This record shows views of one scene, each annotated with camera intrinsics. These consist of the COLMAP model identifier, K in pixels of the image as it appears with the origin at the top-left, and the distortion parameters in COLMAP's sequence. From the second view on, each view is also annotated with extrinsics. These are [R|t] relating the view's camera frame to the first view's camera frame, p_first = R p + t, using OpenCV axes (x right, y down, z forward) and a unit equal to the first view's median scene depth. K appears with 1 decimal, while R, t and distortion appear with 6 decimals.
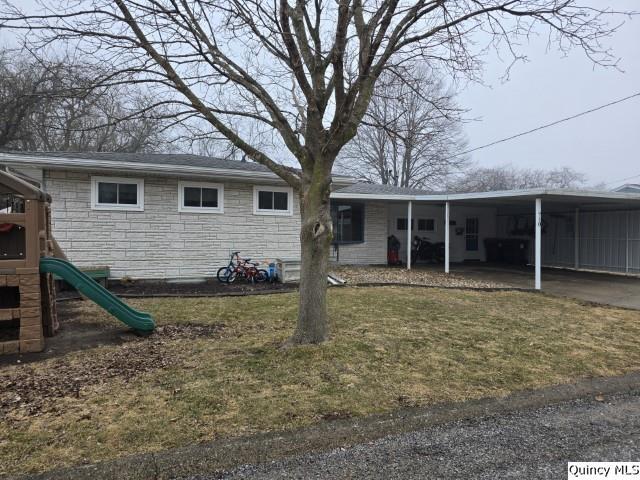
lens RADIAL K [[426.8, 0, 320.6], [0, 426.8, 240.1], [0, 0, 1]] dist [0.031475, -0.003098]
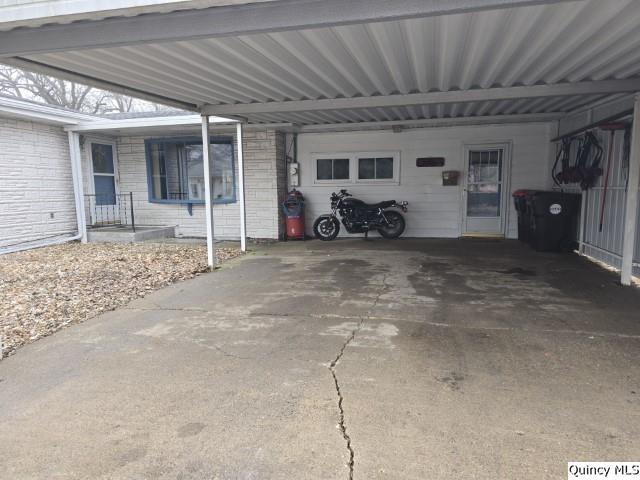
lens RADIAL K [[426.8, 0, 319.9], [0, 426.8, 239.7], [0, 0, 1]] dist [0.031475, -0.003098]
pose [[0.814577, 0.048019, -0.578065, 0.822949], [0.014698, 0.994539, 0.103327, -0.003739], [0.579870, -0.092664, 0.809422, 0.816890]]
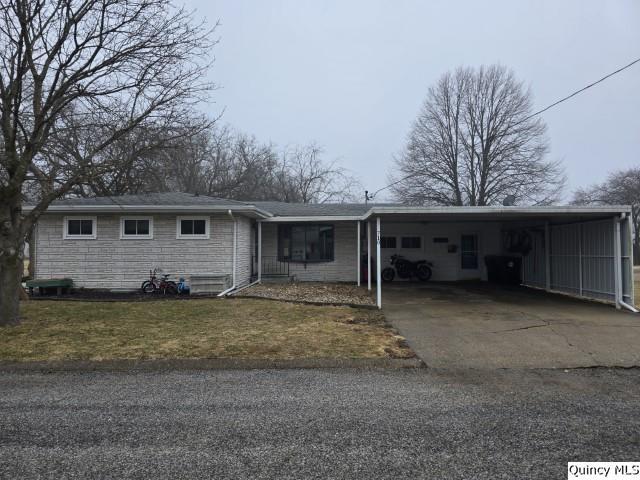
lens RADIAL K [[426.8, 0, 318.4], [0, 426.8, 237.9], [0, 0, 1]] dist [0.031475, -0.003098]
pose [[0.920417, -0.024799, -0.390150, 0.703408], [0.006215, 0.998788, -0.048824, 0.000667], [0.390888, 0.042513, 0.919456, 0.004547]]
